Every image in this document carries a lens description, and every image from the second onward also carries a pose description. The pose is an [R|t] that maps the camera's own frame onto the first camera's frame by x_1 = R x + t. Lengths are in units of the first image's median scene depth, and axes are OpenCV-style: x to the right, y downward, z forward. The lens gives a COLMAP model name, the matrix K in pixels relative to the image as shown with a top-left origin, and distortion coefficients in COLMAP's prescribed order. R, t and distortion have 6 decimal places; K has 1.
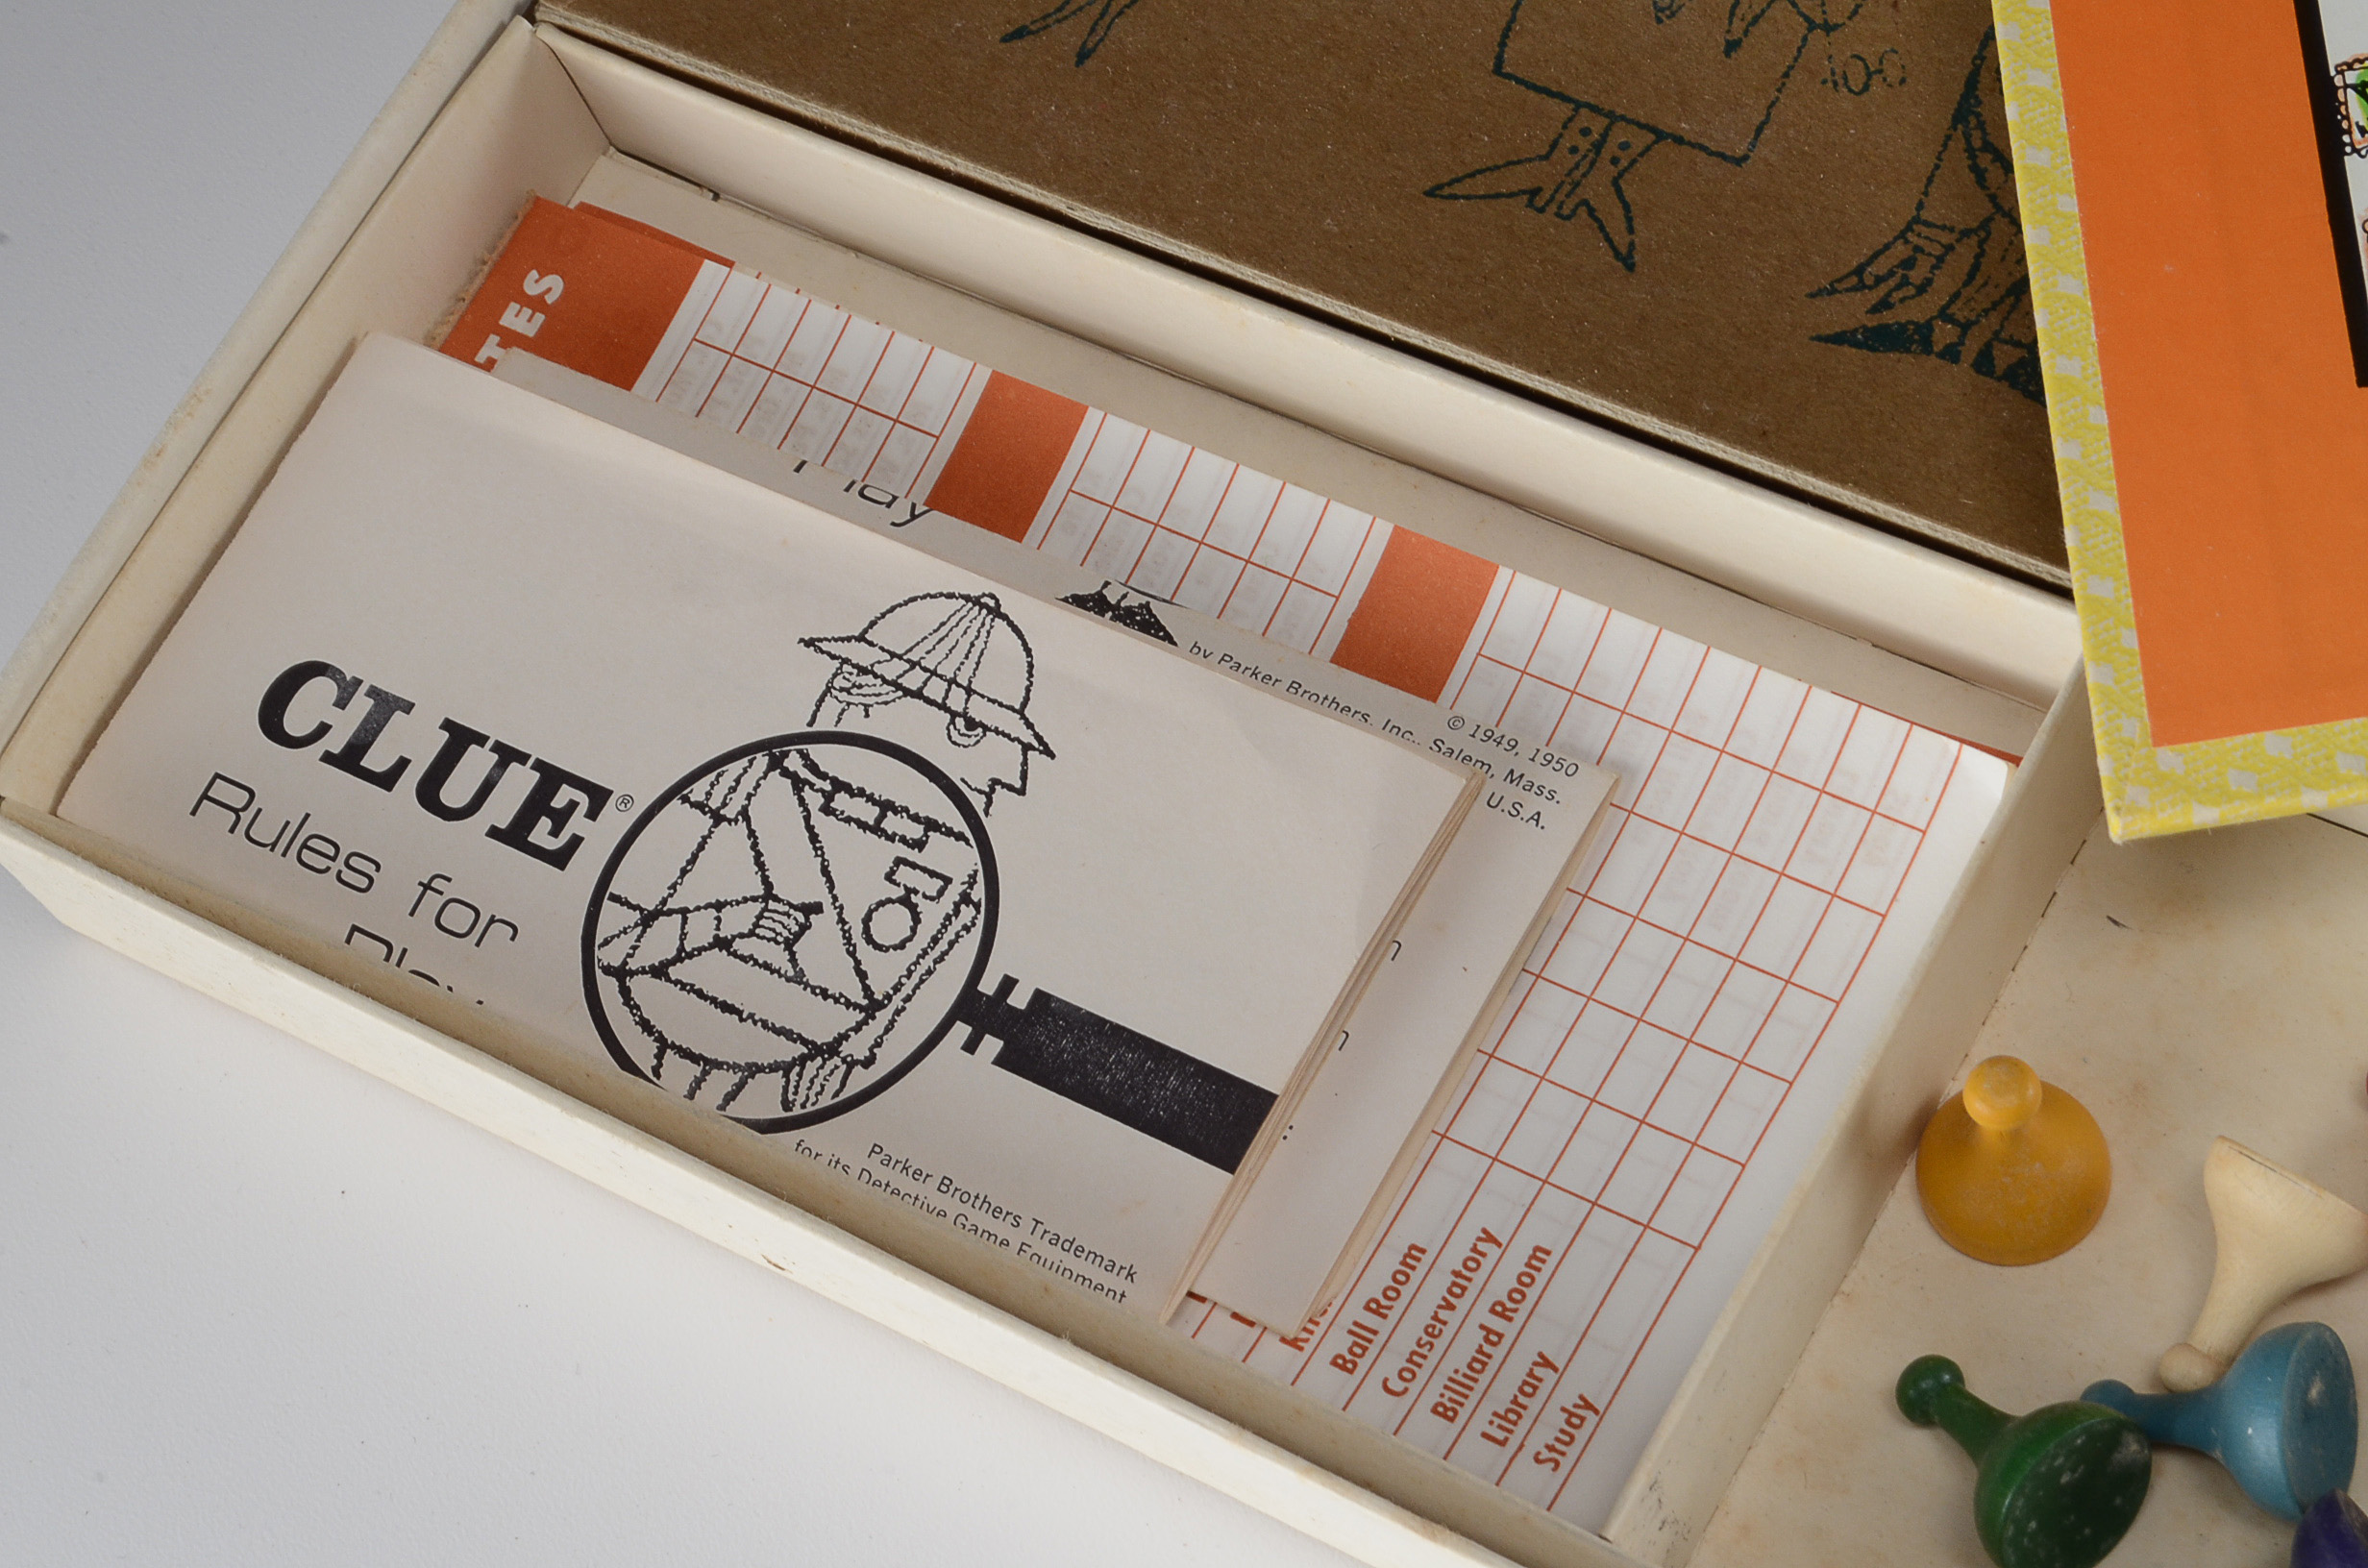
lens RADIAL K [[5244.1, 0, 1184.0], [0, 5244.1, 784.0], [0, 0, 1]] dist [0.026270, 0.090943]
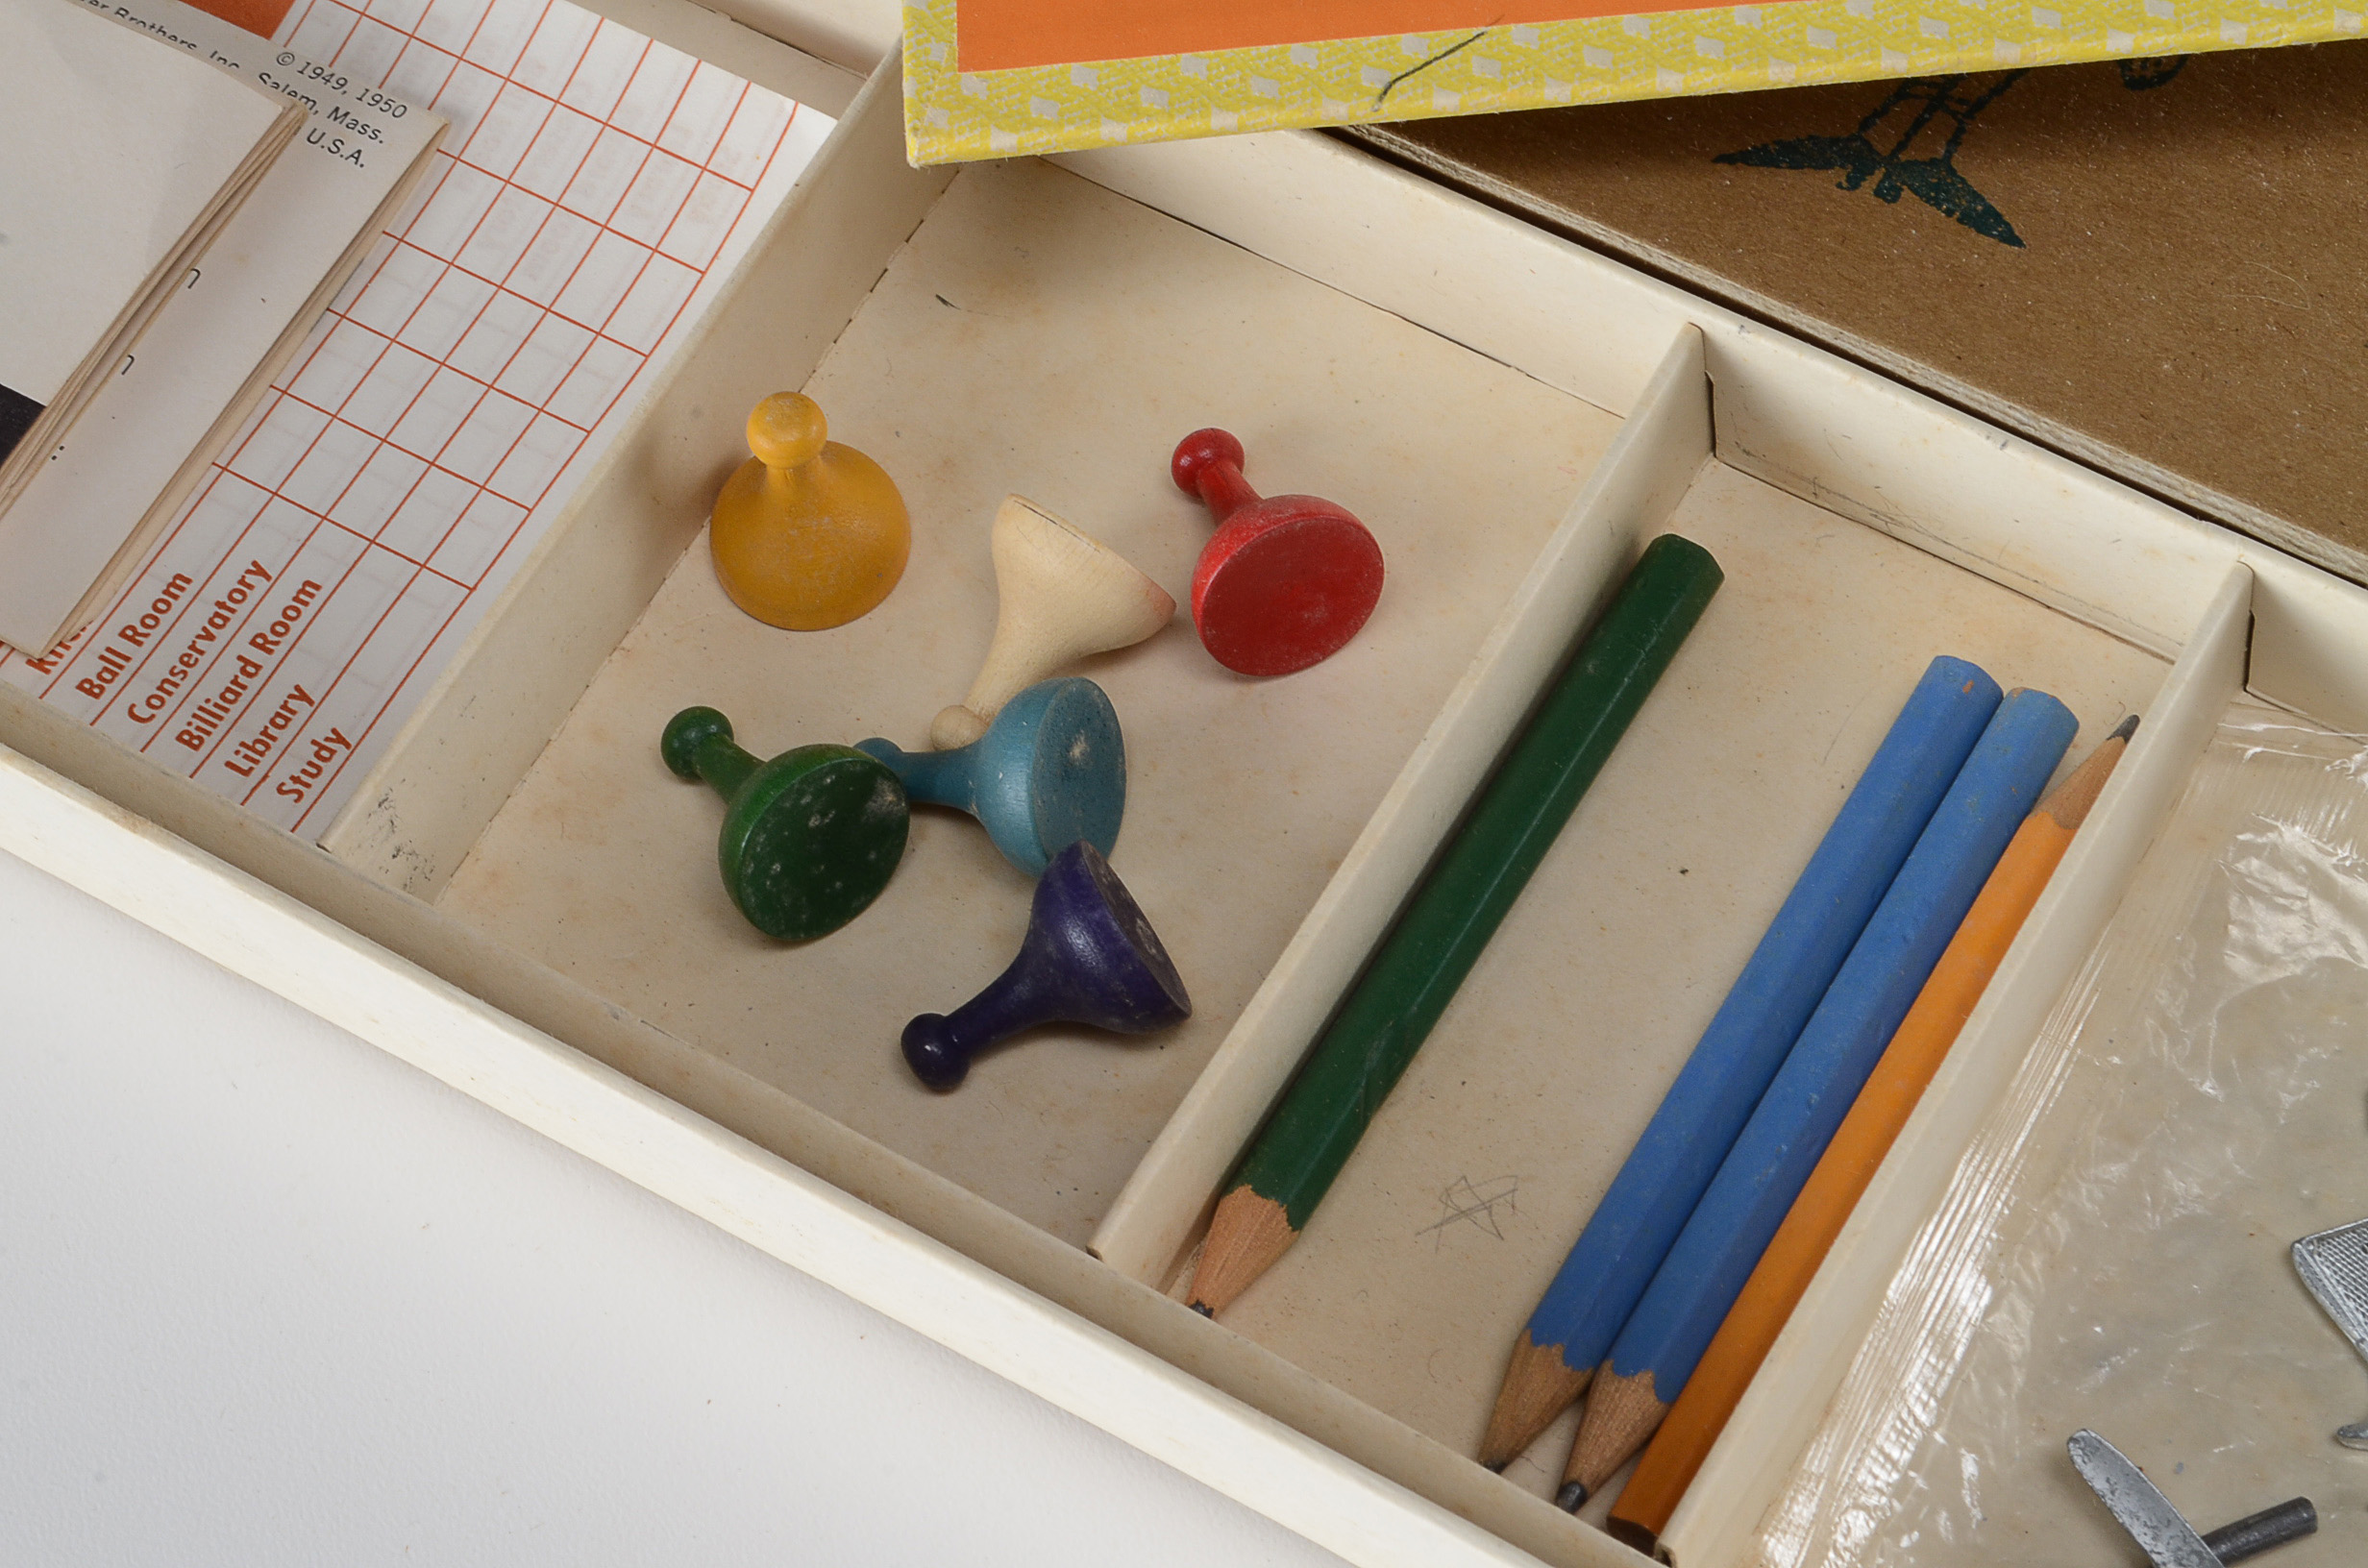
lens RADIAL K [[5244.1, 0, 1184.0], [0, 5244.1, 784.0], [0, 0, 1]] dist [0.026270, 0.090943]
pose [[0.989013, 0.069730, 0.130353, 0.103669], [-0.069924, 0.997548, -0.003090, 0.117473], [-0.130248, -0.006059, 0.991463, 0.036507]]
